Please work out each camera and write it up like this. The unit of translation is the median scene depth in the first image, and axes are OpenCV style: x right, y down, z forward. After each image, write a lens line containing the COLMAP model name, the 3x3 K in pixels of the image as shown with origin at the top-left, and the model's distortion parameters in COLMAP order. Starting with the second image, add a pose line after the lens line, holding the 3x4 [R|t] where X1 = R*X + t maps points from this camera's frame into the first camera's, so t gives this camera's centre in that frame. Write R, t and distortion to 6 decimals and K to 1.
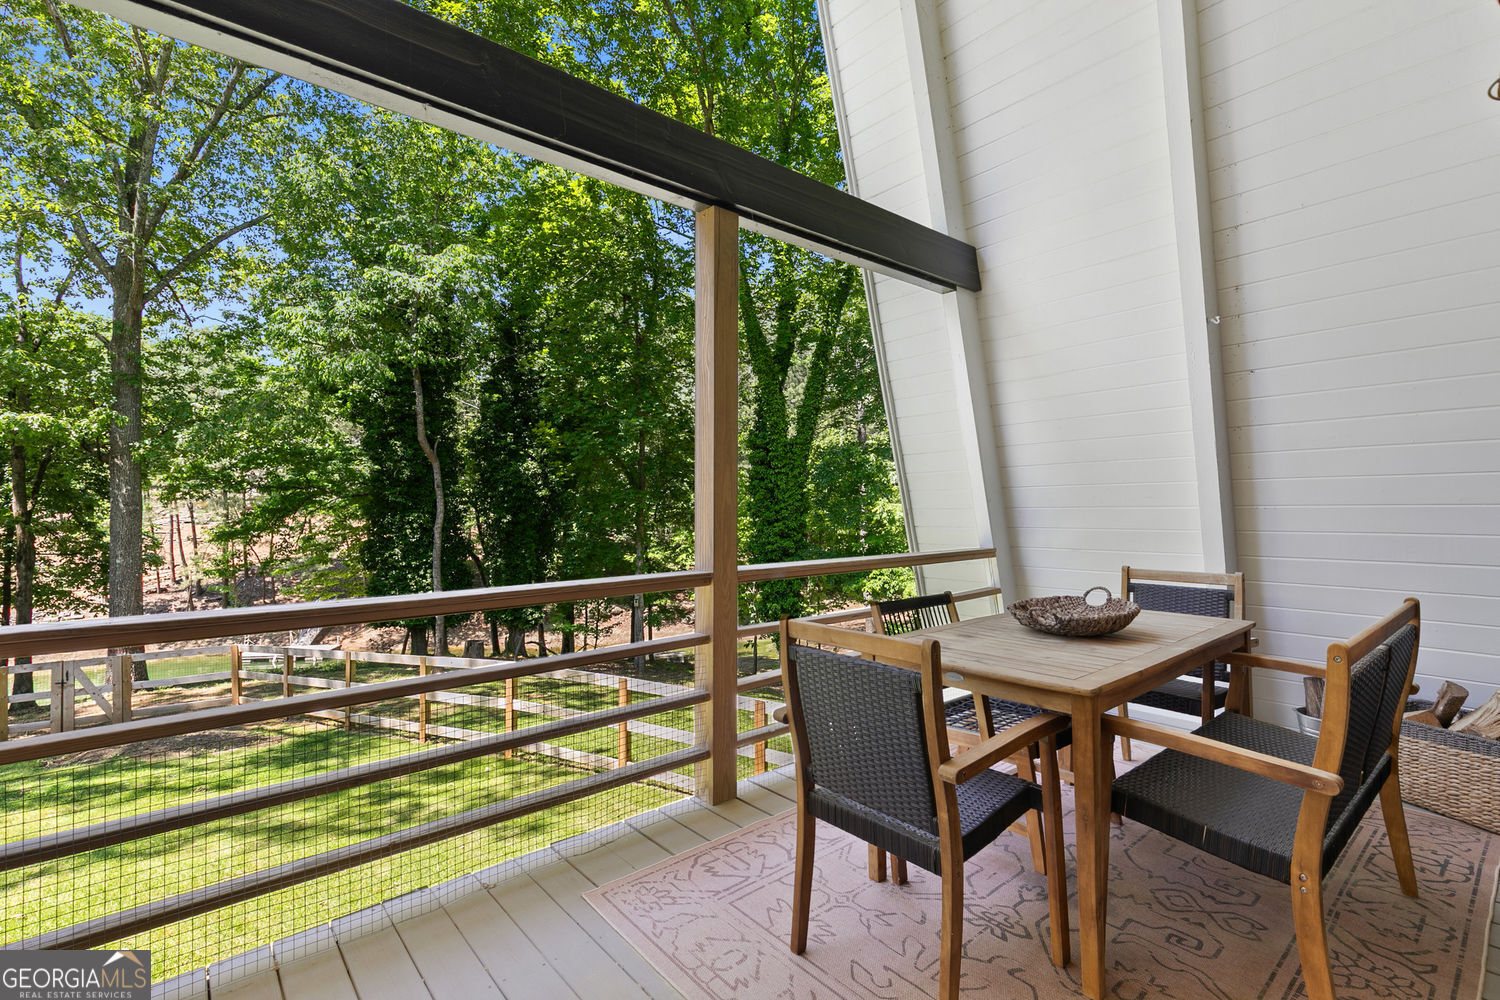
lens RADIAL K [[672.0, 0, 765.5], [0, 672.0, 502.7], [0, 0, 1]] dist [0.010020, -0.003090]
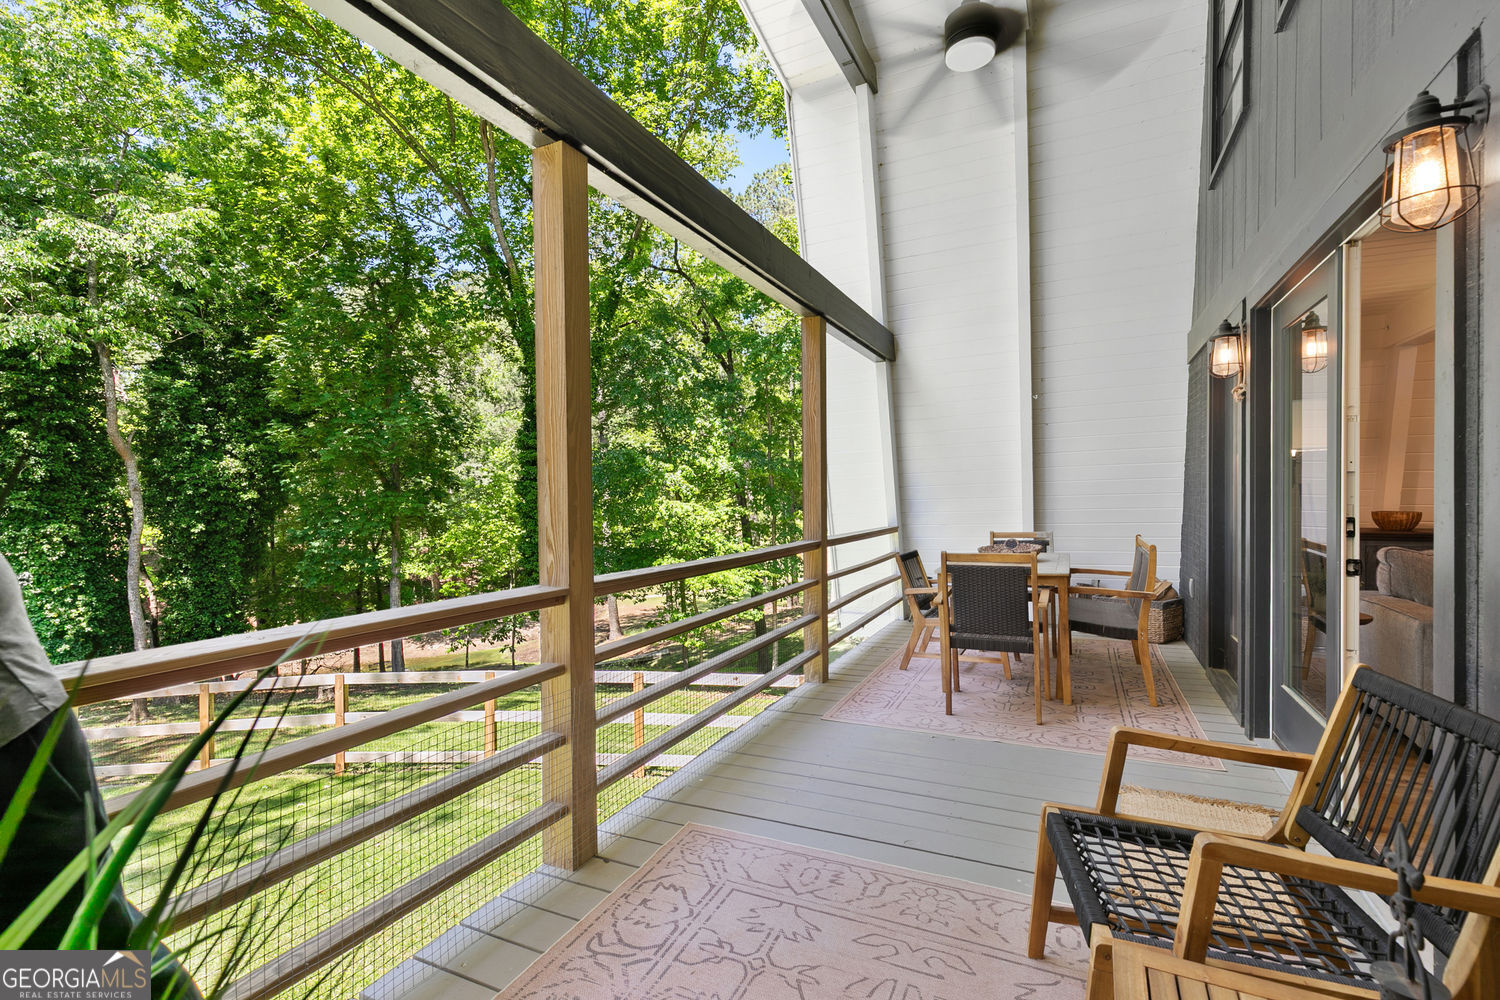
lens RADIAL K [[672.0, 0, 755.6], [0, 672.0, 505.3], [0, 0, 1]] dist [0.010020, -0.003090]
pose [[0.902616, -0.016397, 0.430133, -0.151875], [0.015096, 0.999865, 0.006437, 0.001259], [-0.430181, 0.000683, 0.902742, -0.063347]]
